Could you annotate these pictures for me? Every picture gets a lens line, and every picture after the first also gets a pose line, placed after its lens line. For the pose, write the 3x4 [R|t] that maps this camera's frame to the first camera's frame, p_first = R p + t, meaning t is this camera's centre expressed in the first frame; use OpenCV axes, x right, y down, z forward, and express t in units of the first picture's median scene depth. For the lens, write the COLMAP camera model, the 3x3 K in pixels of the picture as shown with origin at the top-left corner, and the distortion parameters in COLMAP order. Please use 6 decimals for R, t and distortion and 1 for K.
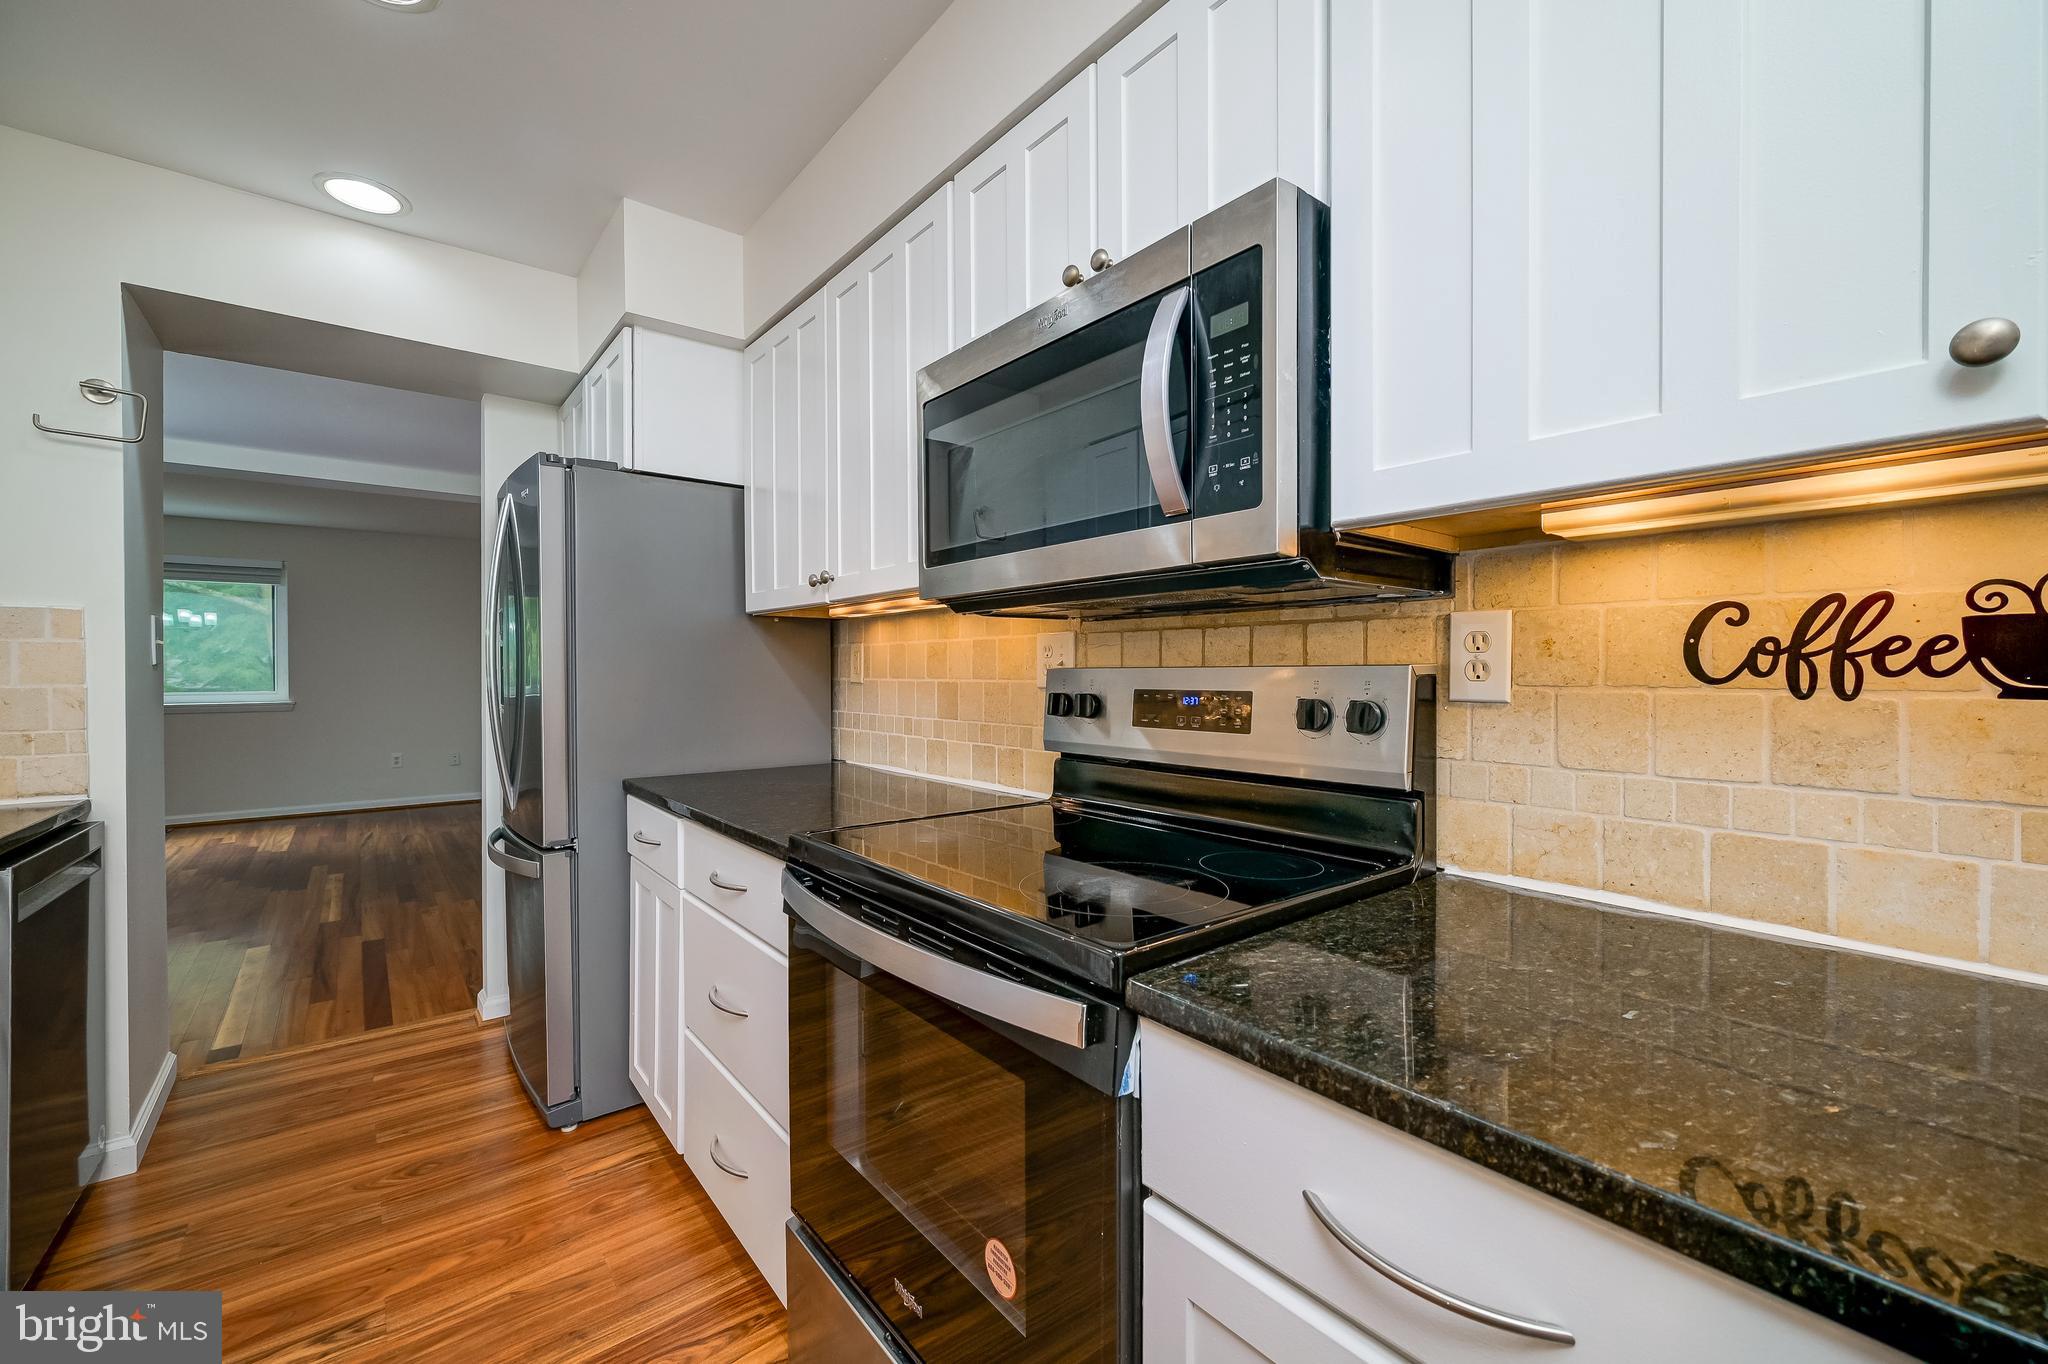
lens RADIAL K [[832.5, 0, 1027.7], [0, 832.5, 677.4], [0, 0, 1]] dist [-0.005743, -0.000135]
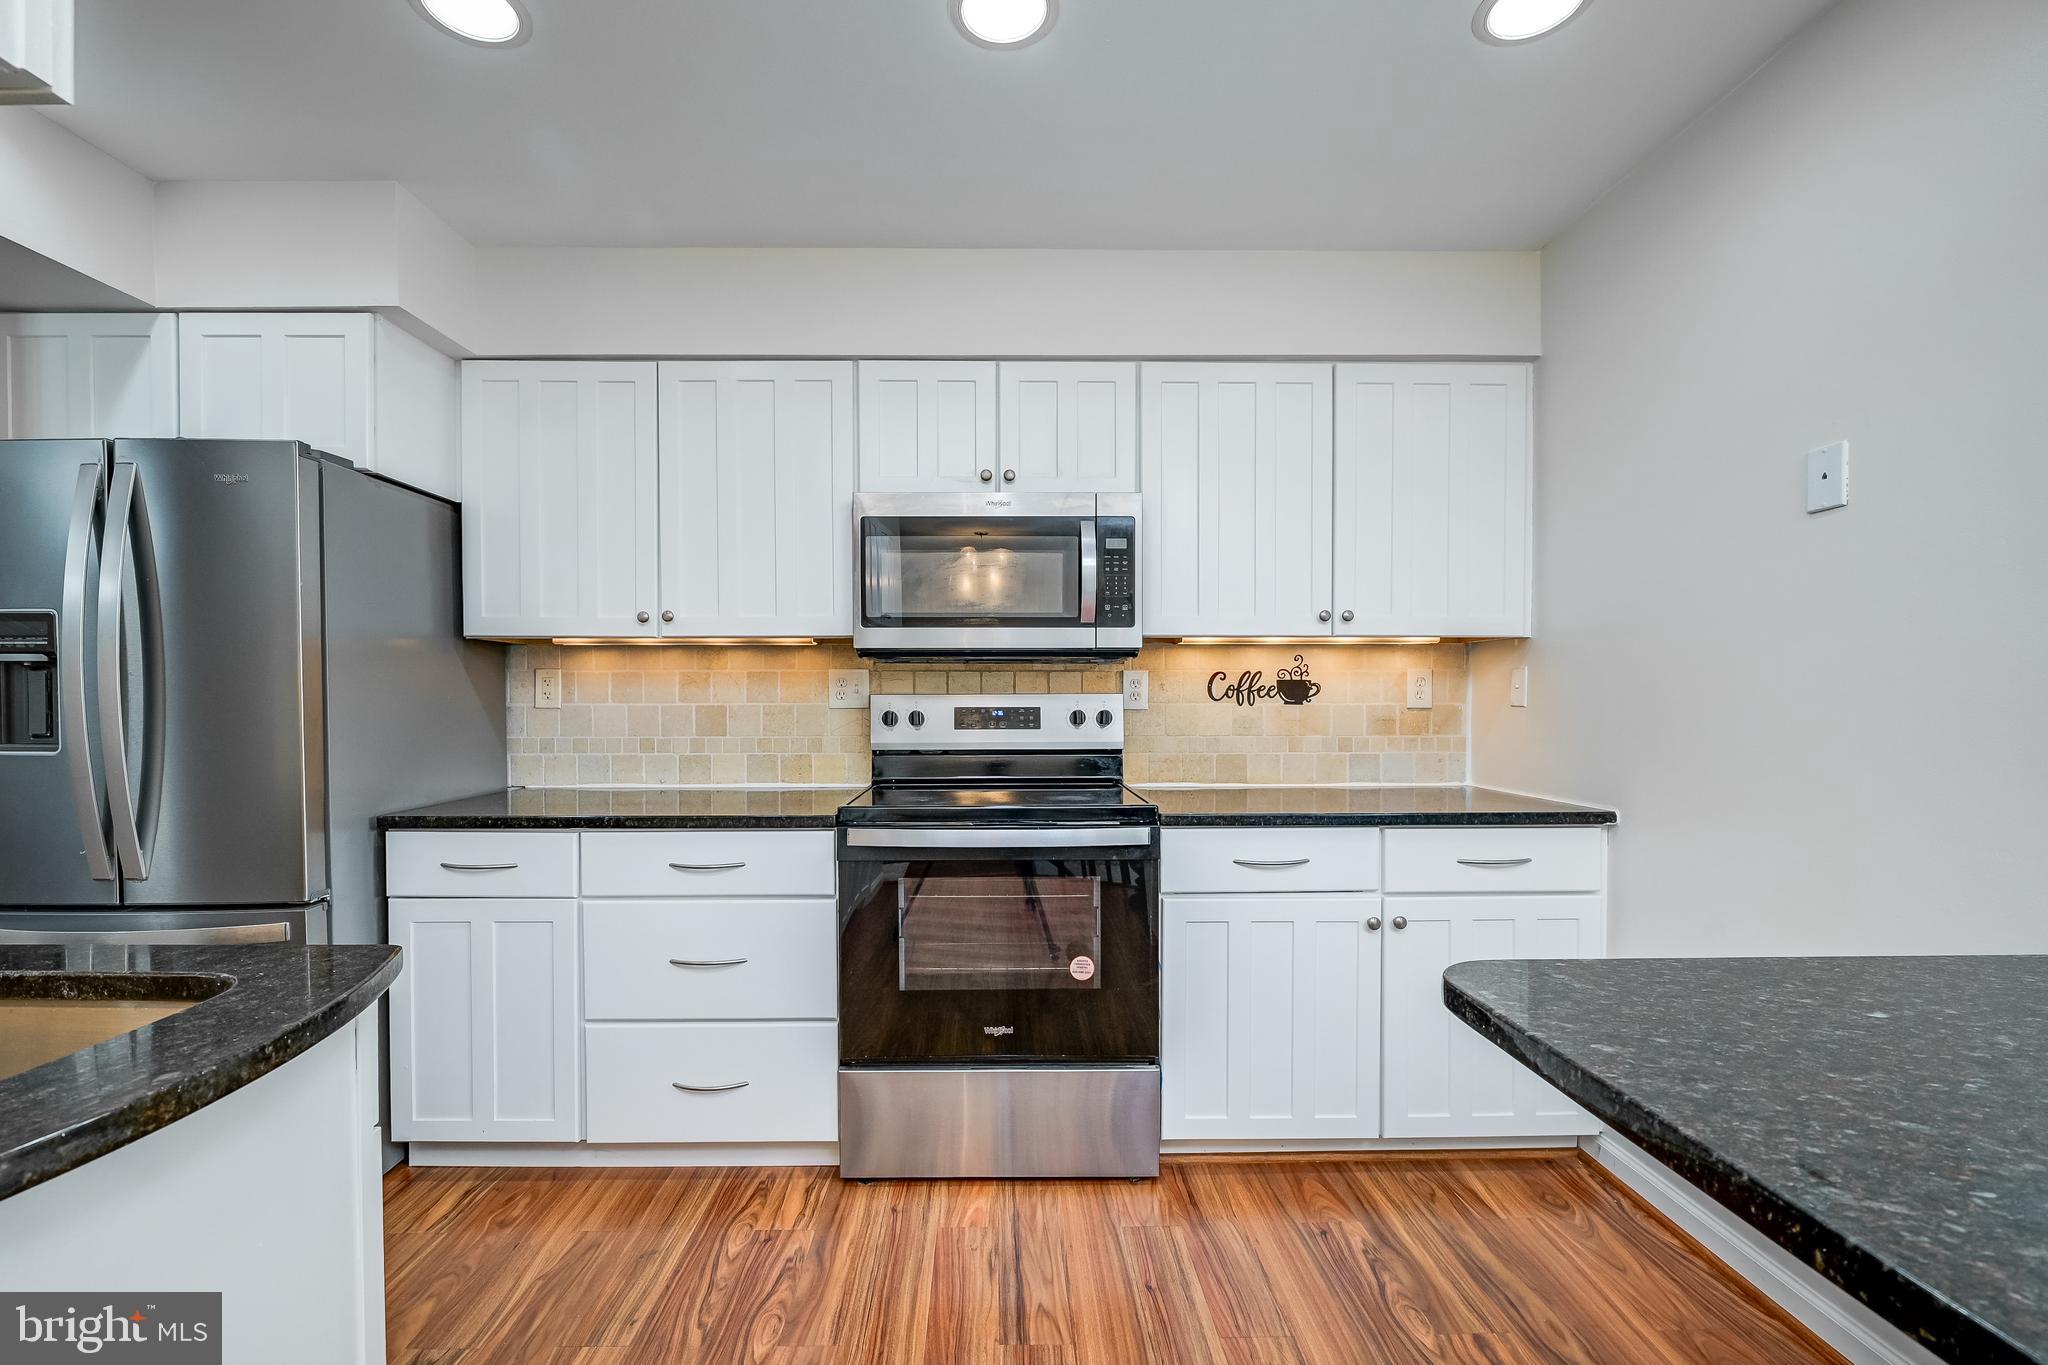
lens RADIAL K [[832.5, 0, 986.0], [0, 832.5, 714.7], [0, 0, 1]] dist [-0.005743, -0.000135]
pose [[0.643293, -0.015390, 0.765465, -0.986336], [0.007103, 0.999875, 0.014134, 0.005075], [-0.765587, -0.003655, 0.643322, -0.112137]]
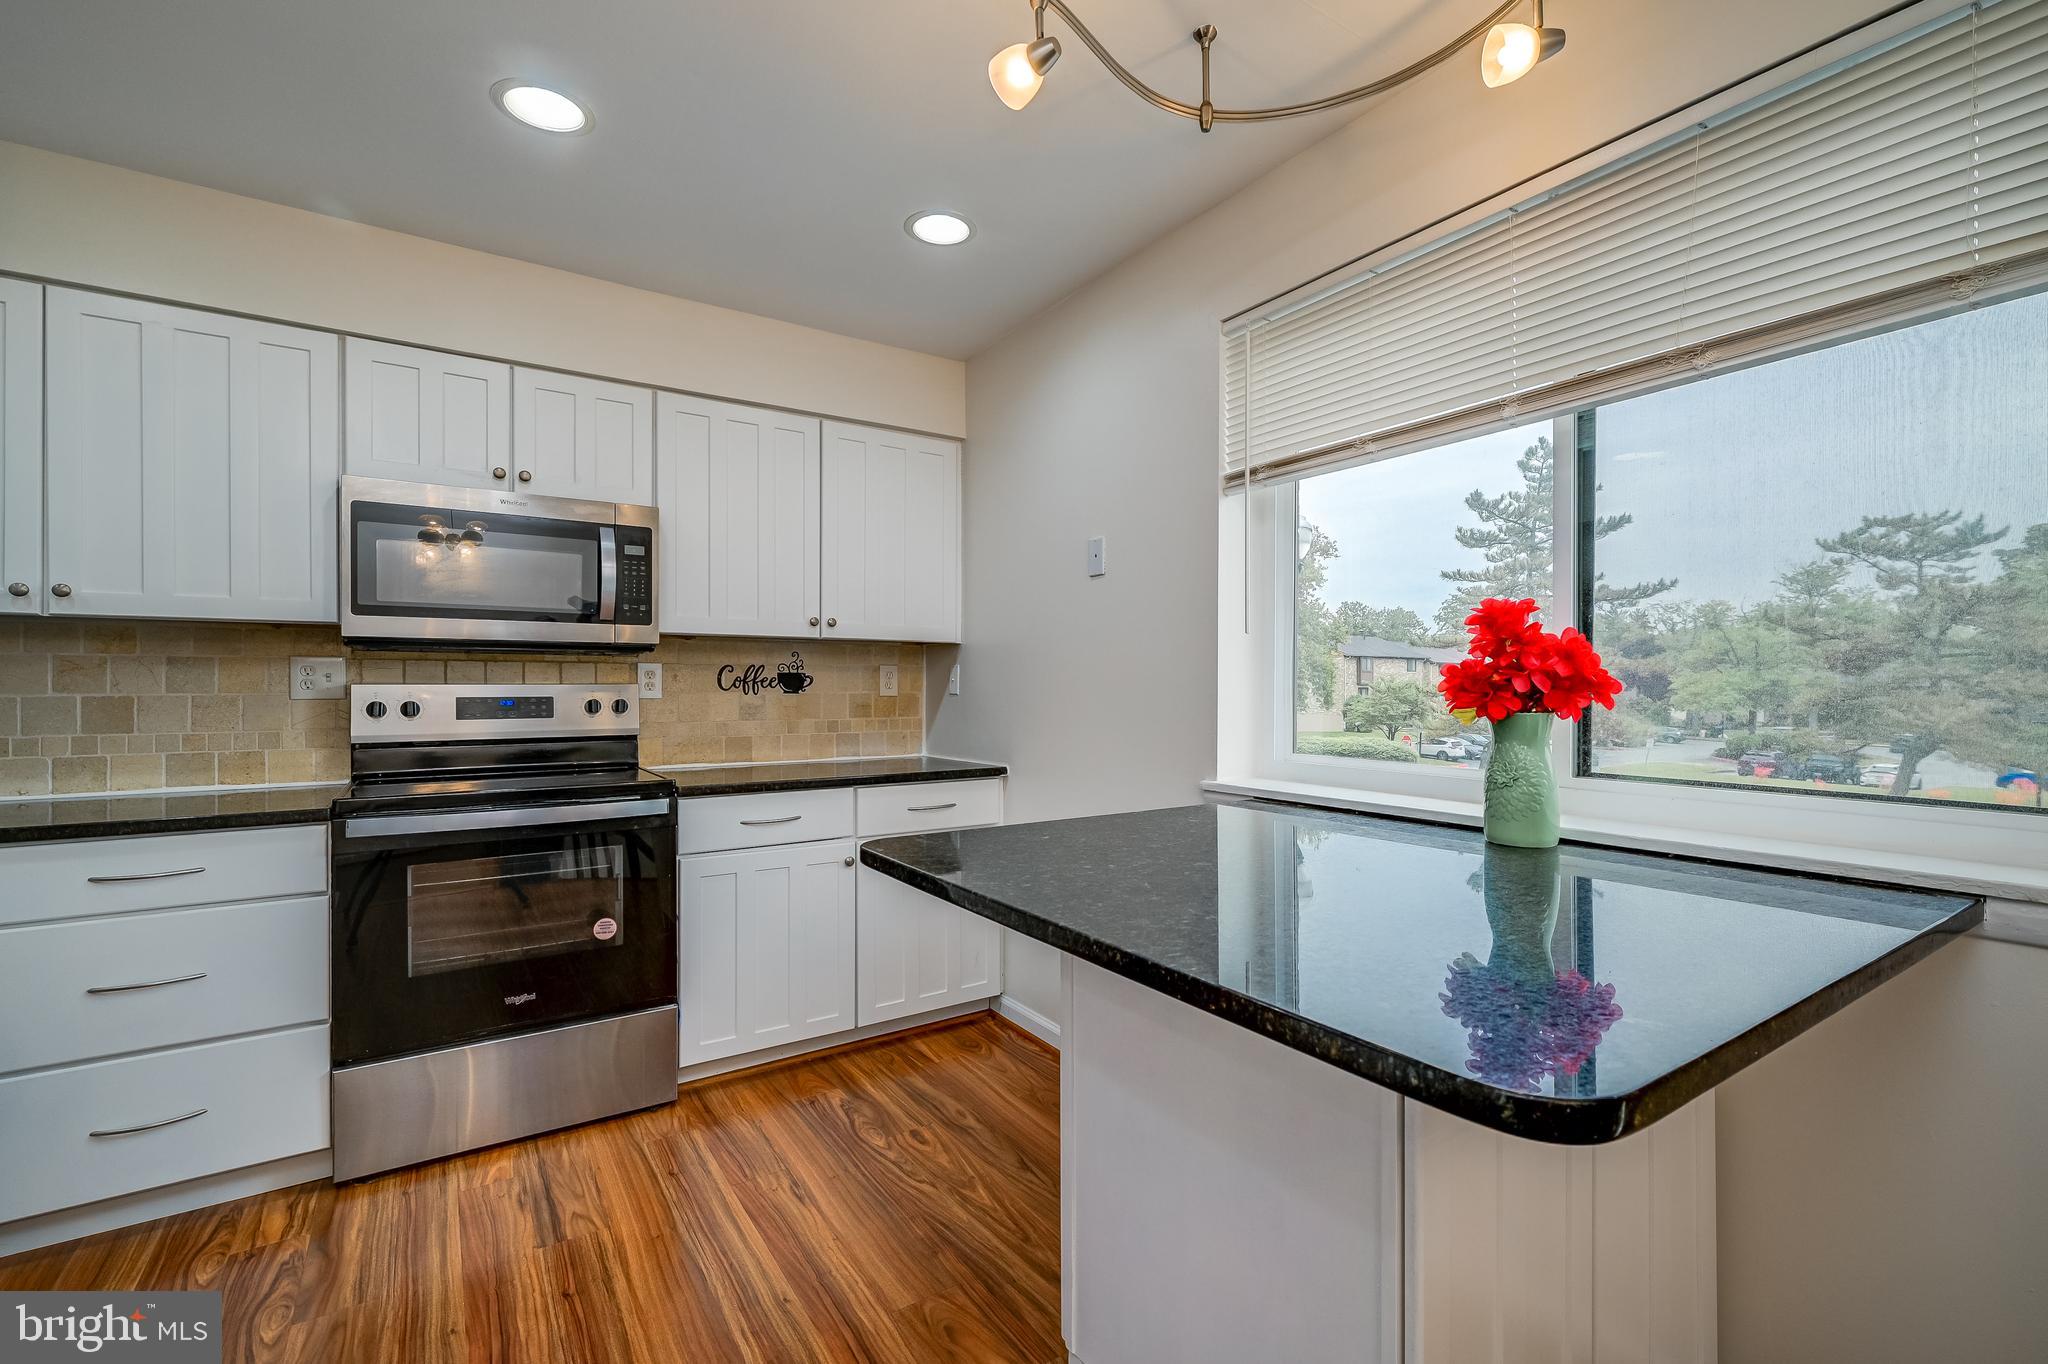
lens RADIAL K [[903.3, 0, 1034.2], [0, 903.3, 686.9], [0, 0, 1]] dist [-0.005594, 0.000363]
pose [[0.099047, 0.000551, 0.995083, -1.364043], [0.007359, 0.999972, -0.001286, 0.003917], [-0.995056, 0.007450, 0.099040, -0.284238]]
